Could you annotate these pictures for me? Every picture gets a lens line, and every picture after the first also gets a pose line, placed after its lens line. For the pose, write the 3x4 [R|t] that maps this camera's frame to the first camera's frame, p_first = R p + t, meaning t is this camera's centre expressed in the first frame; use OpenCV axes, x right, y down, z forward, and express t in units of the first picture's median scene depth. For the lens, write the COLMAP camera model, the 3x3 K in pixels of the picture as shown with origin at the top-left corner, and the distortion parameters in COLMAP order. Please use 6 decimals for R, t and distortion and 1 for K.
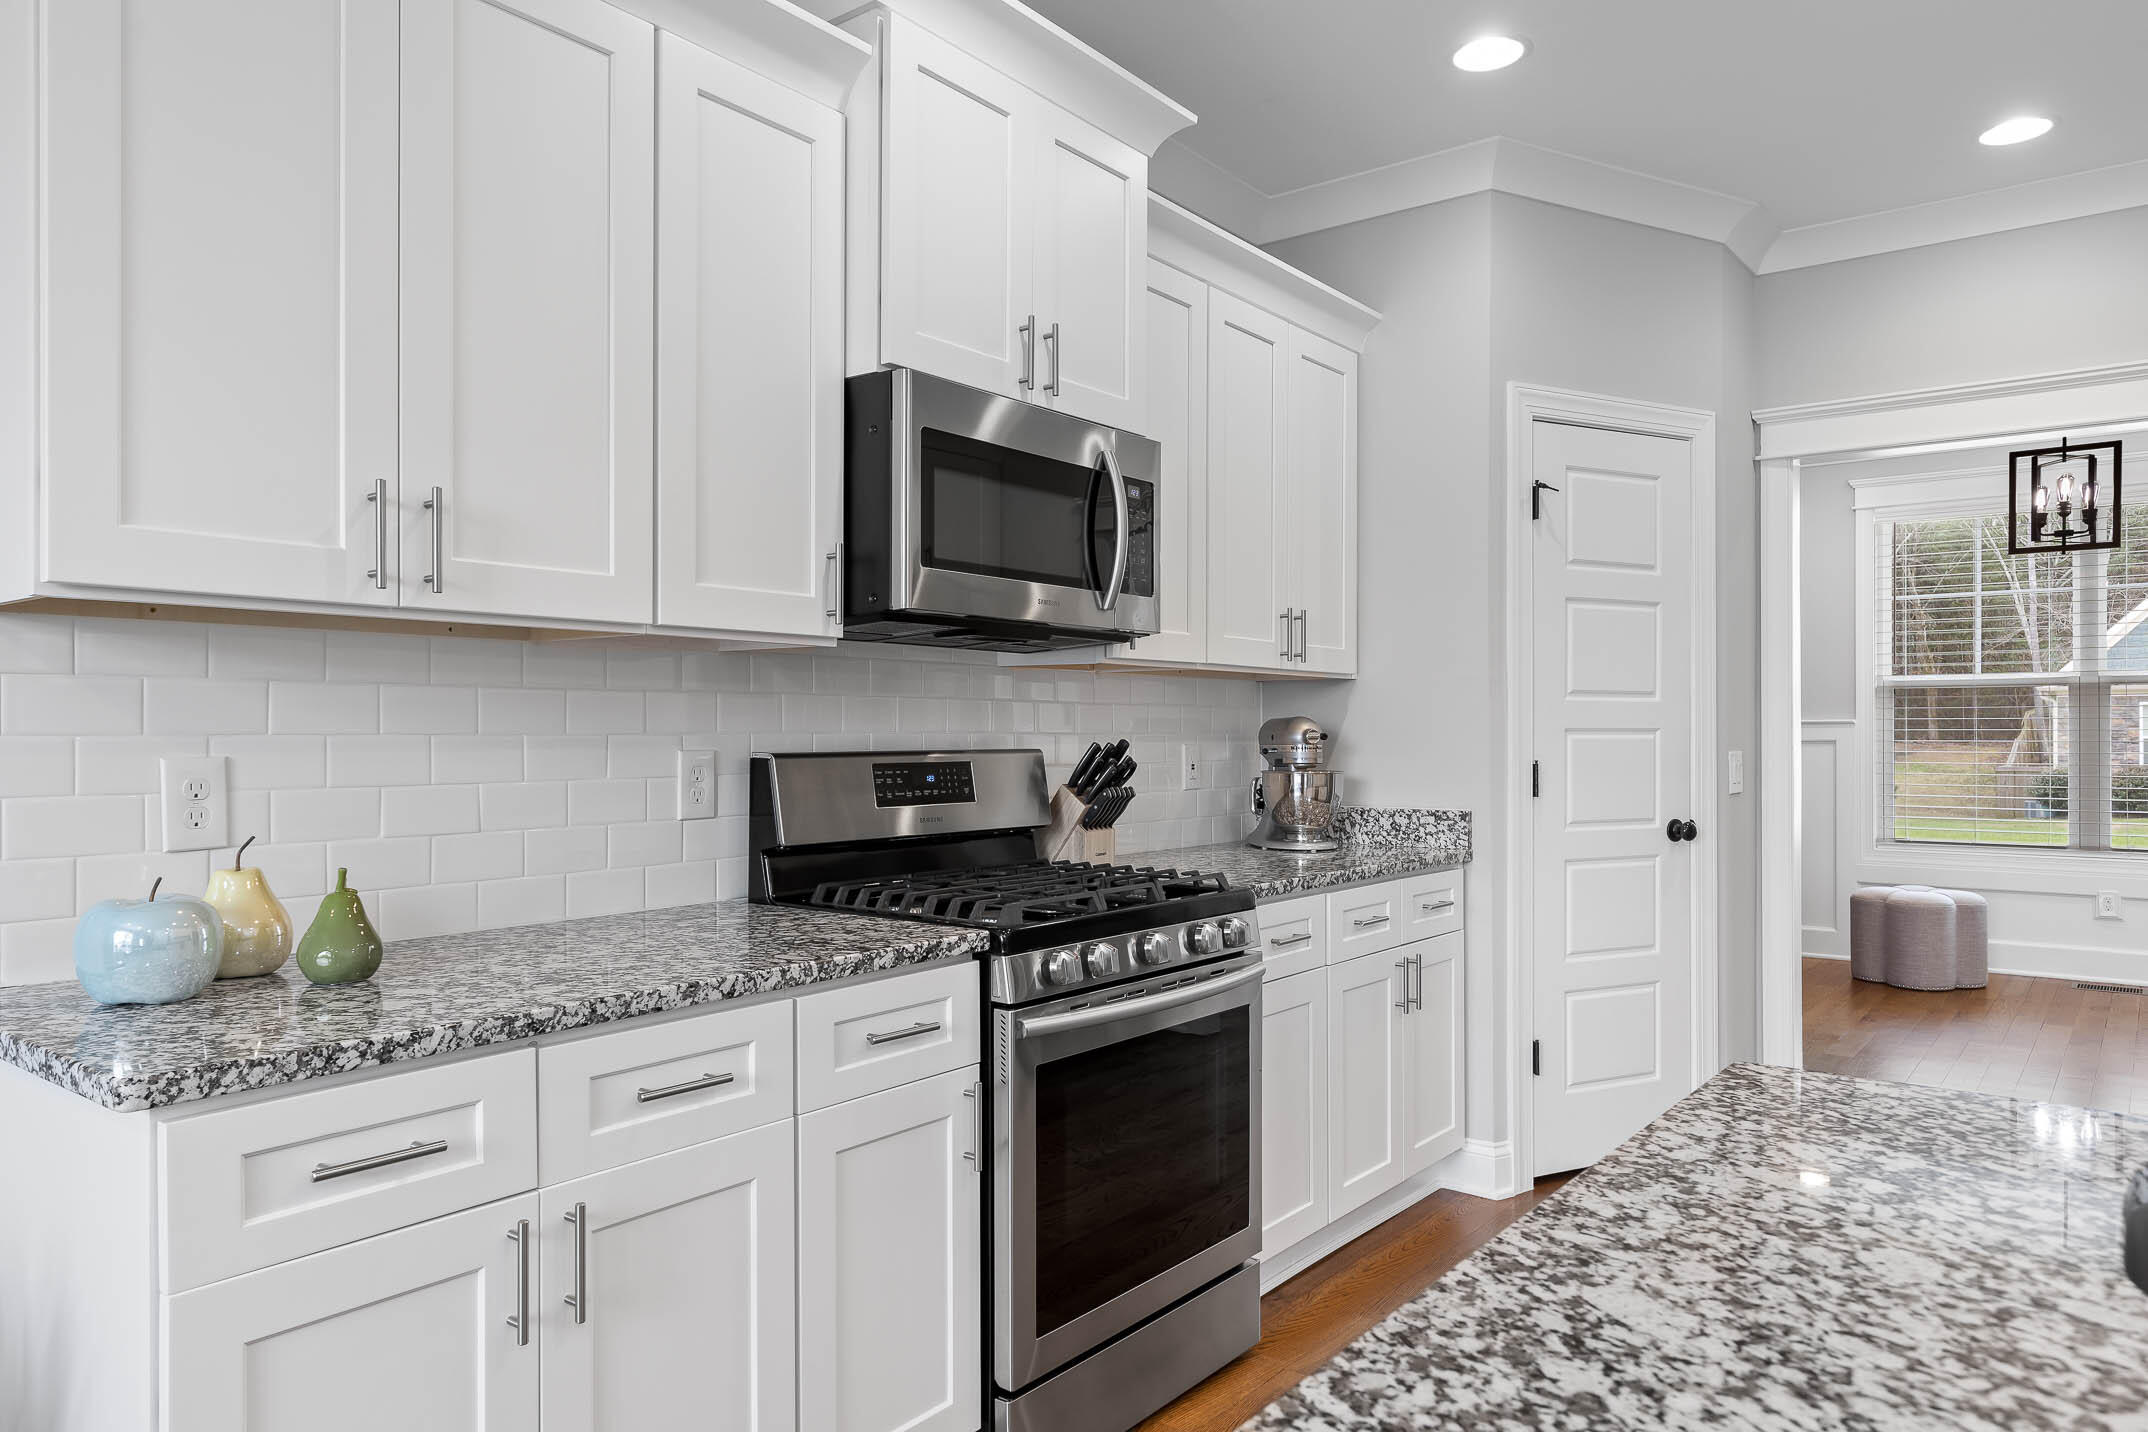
lens RADIAL K [[1402.3, 0, 1034.8], [0, 1402.3, 723.3], [0, 0, 1]] dist [0.000447, -0.000569]
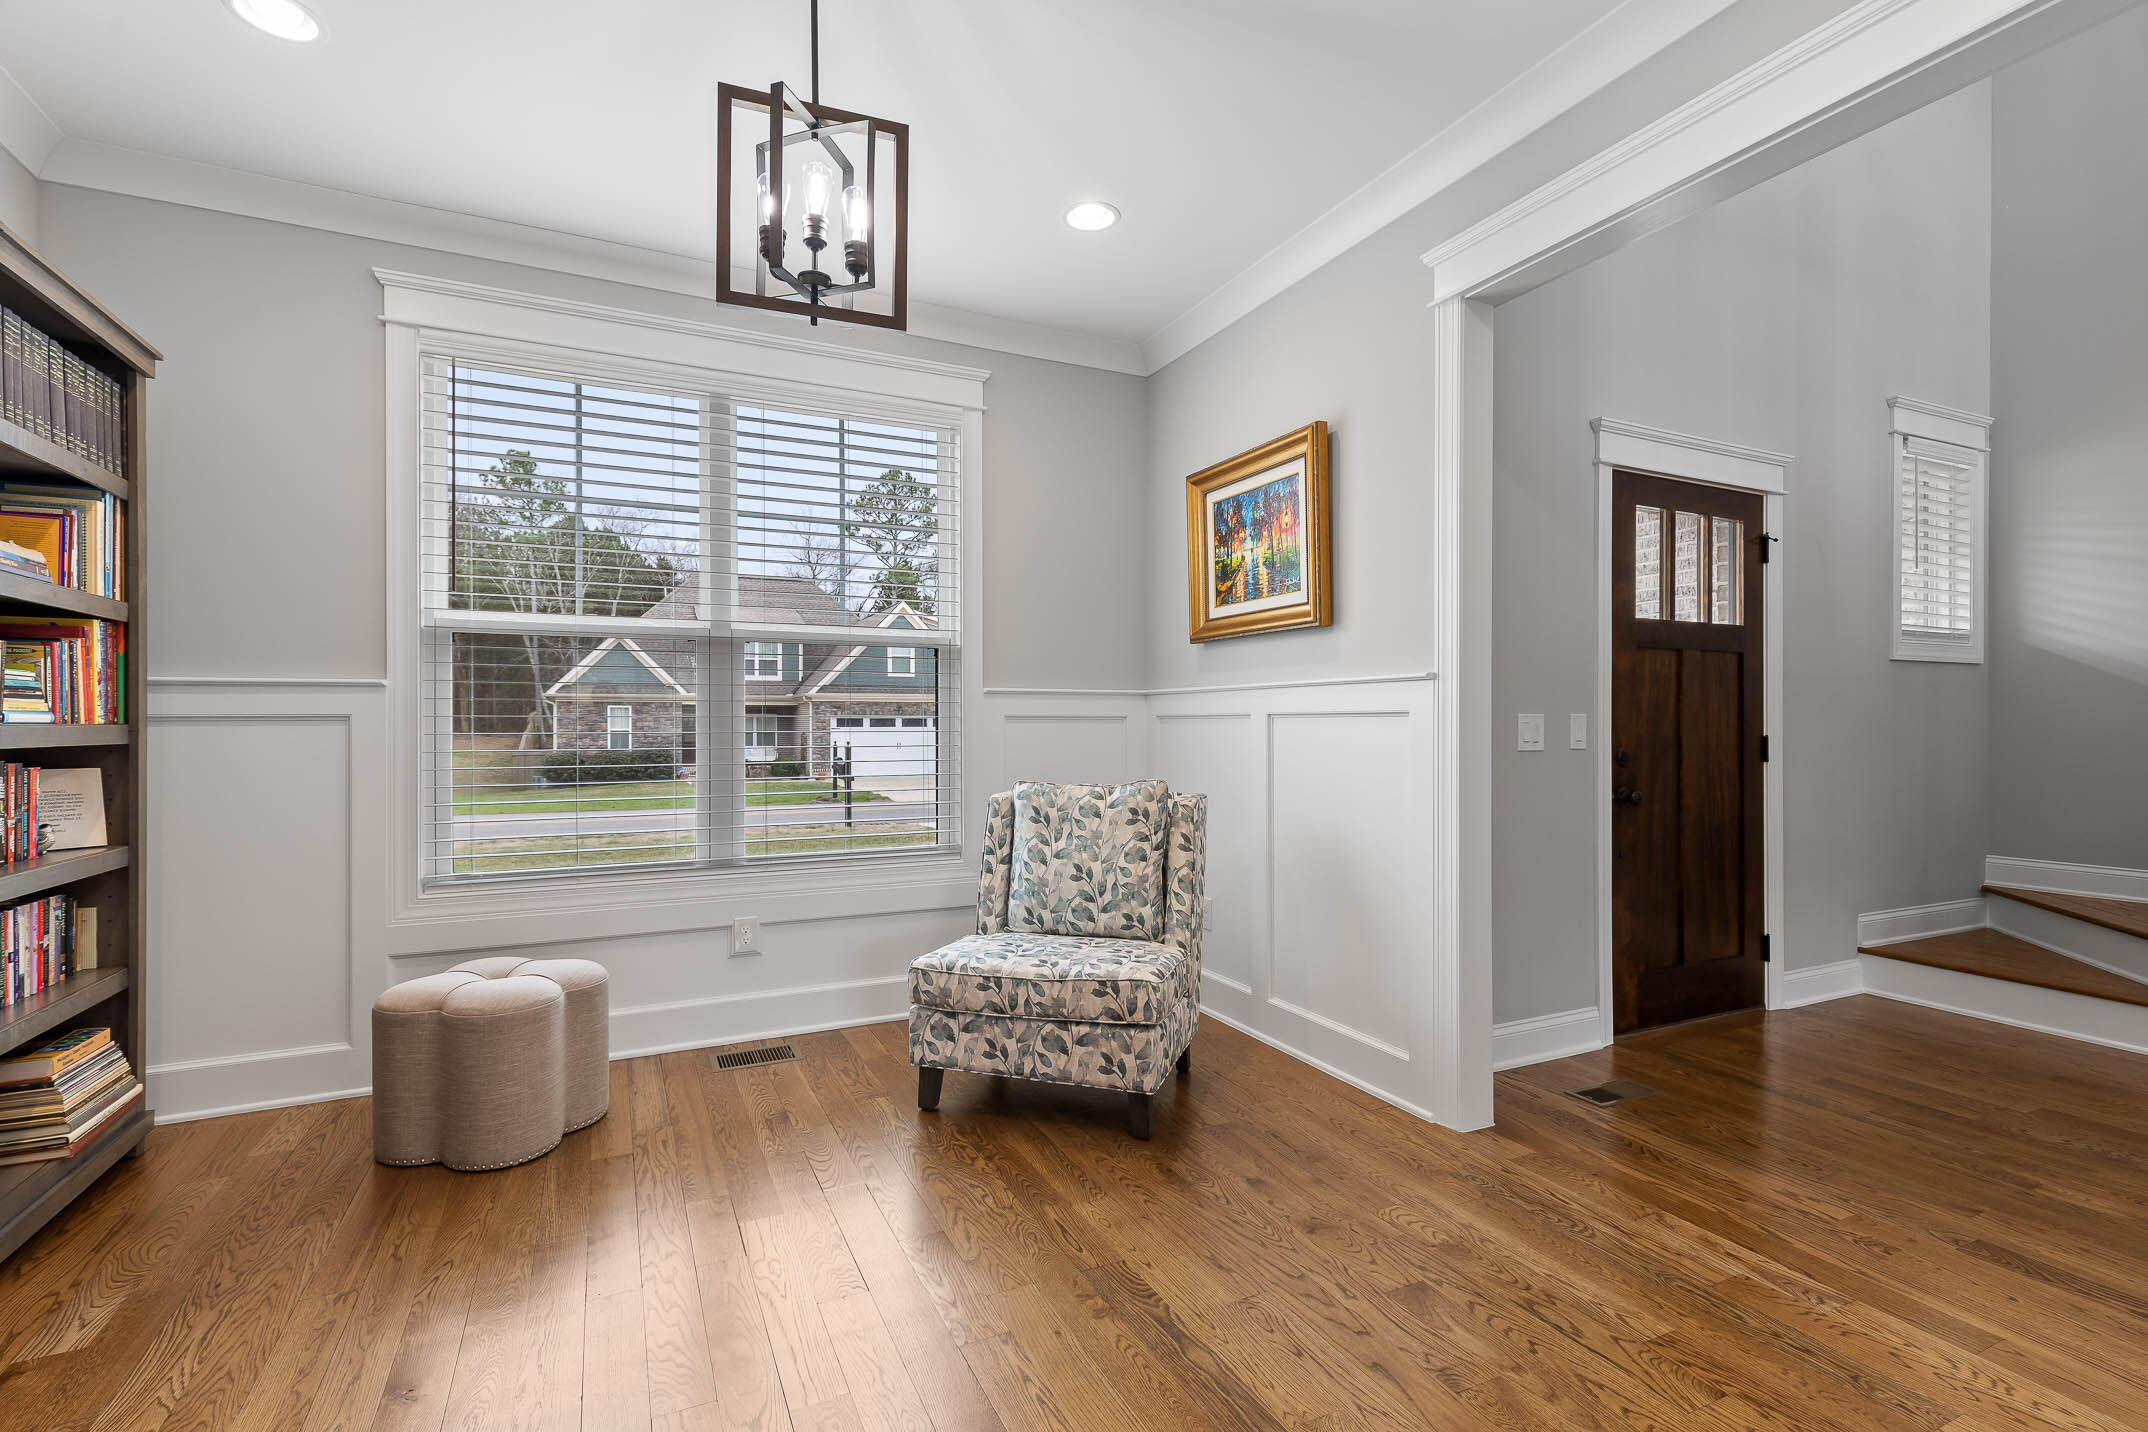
lens RADIAL K [[979.5, 0, 1067.3], [0, 979.5, 721.6], [0, 0, 1]] dist [0.002100, 0.000372]
pose [[0.432821, 0.003719, 0.901472, 0.460675], [-0.002429, 0.999993, -0.002959, 0.021526], [-0.901477, -0.000909, 0.432827, 0.769982]]
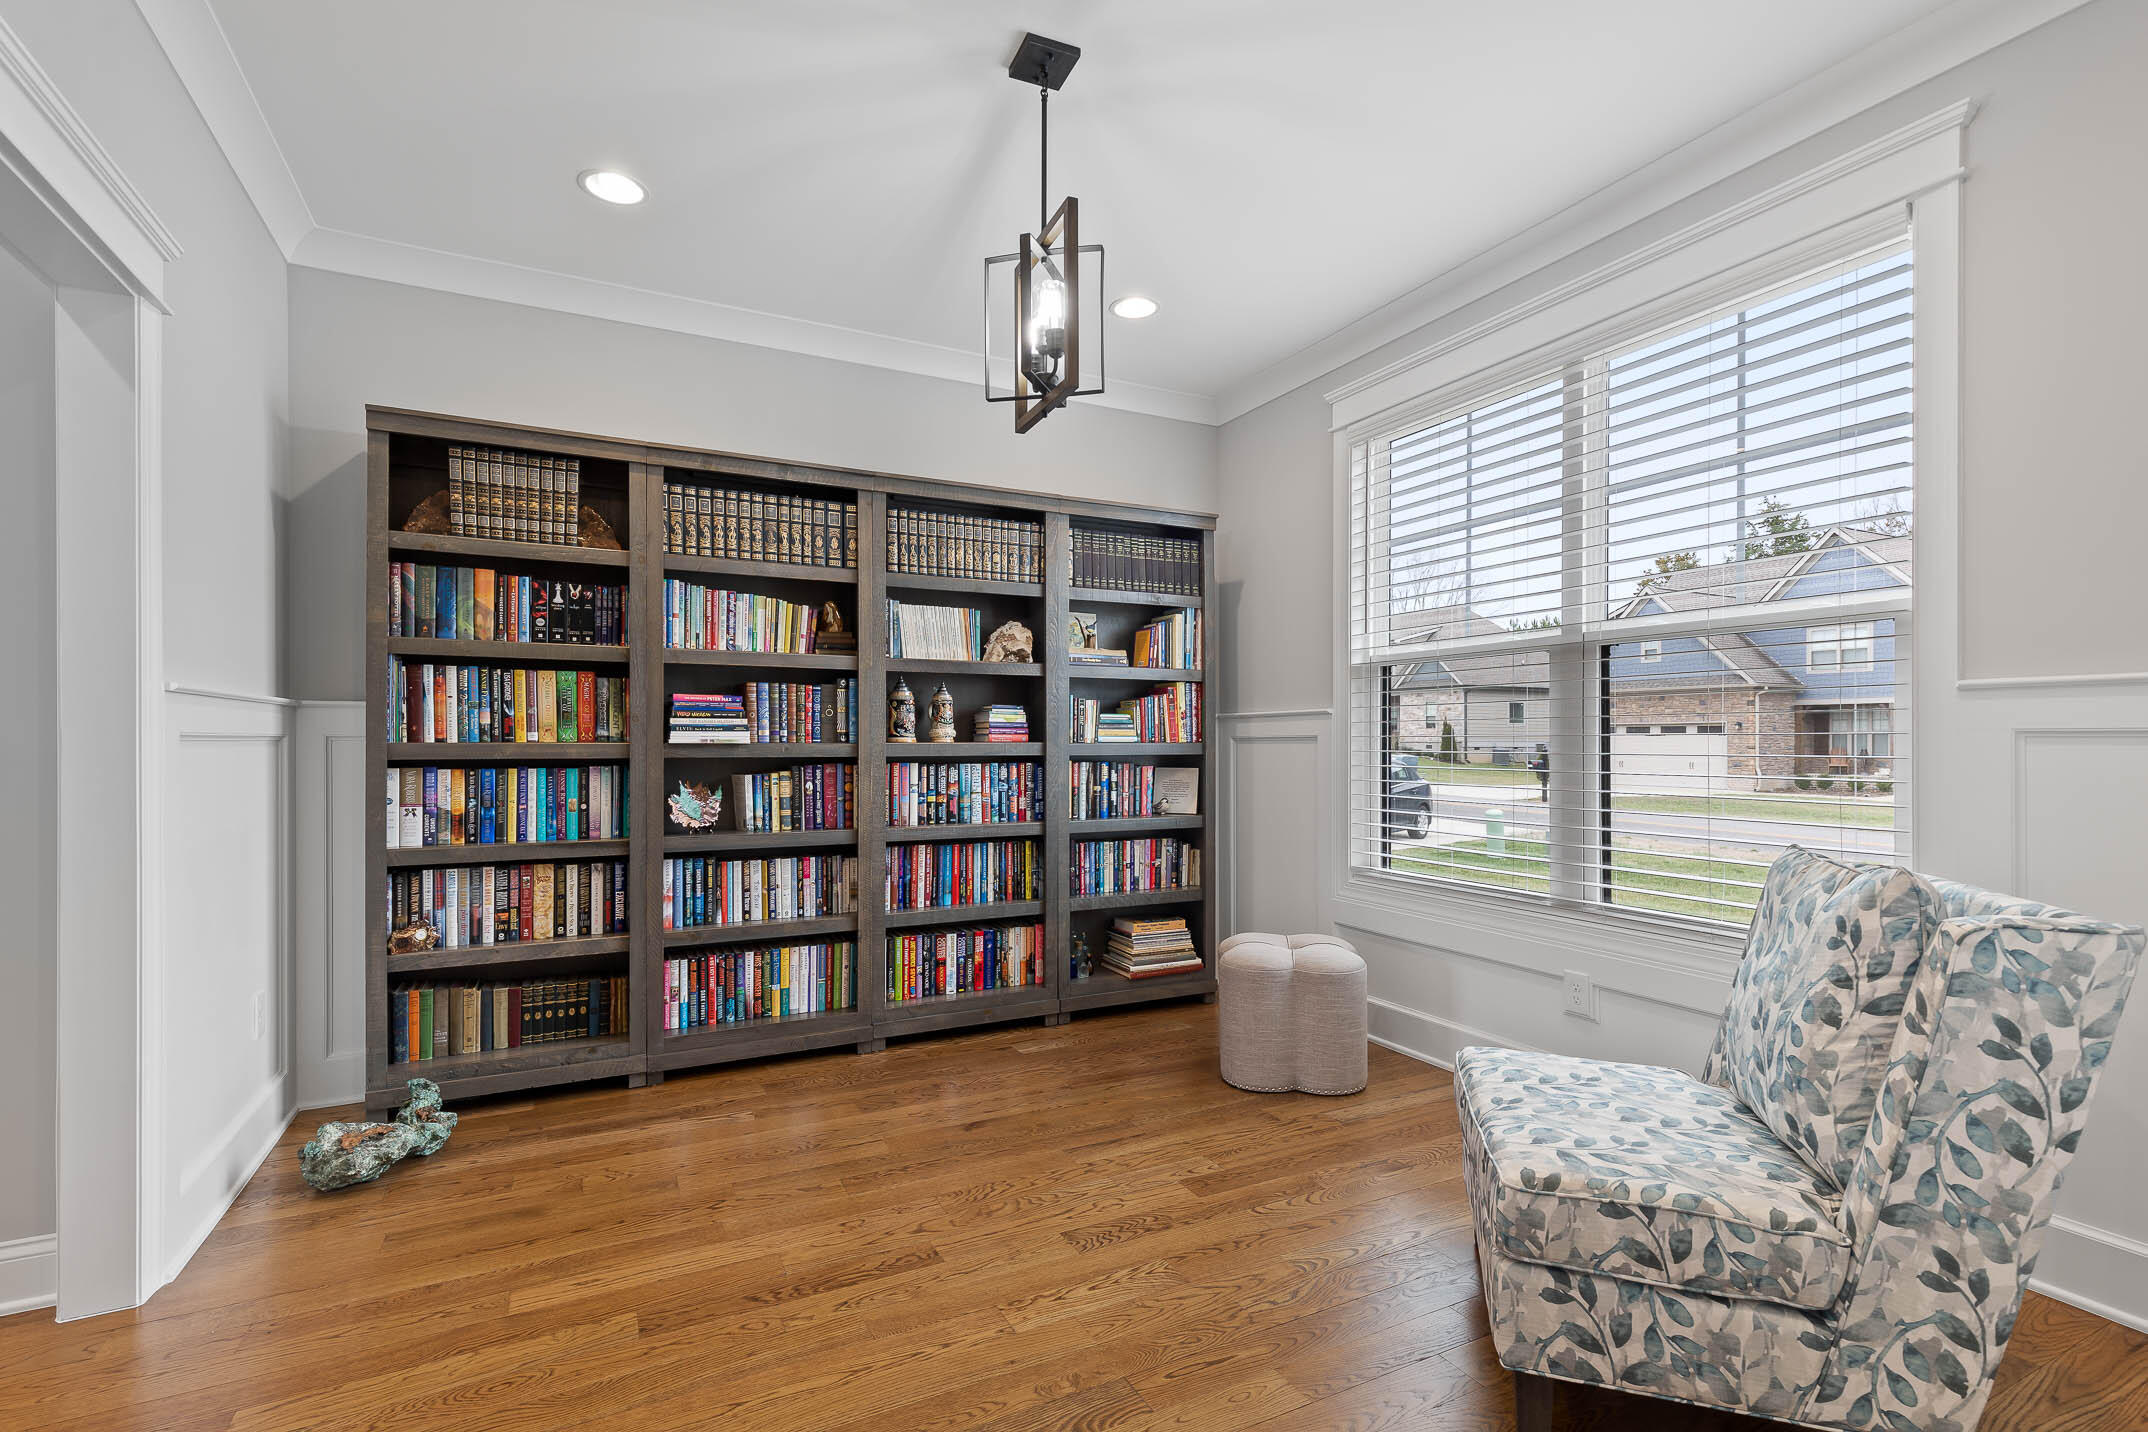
lens RADIAL K [[967.0, 0, 1070.9], [0, 967.0, 740.8], [0, 0, 1]] dist [0.001473, 0.000179]
pose [[0.910618, 0.004464, -0.413225, 0.918913], [-0.003218, 0.999988, 0.003711, 0.018715], [0.413237, -0.002049, 0.910621, 0.630110]]
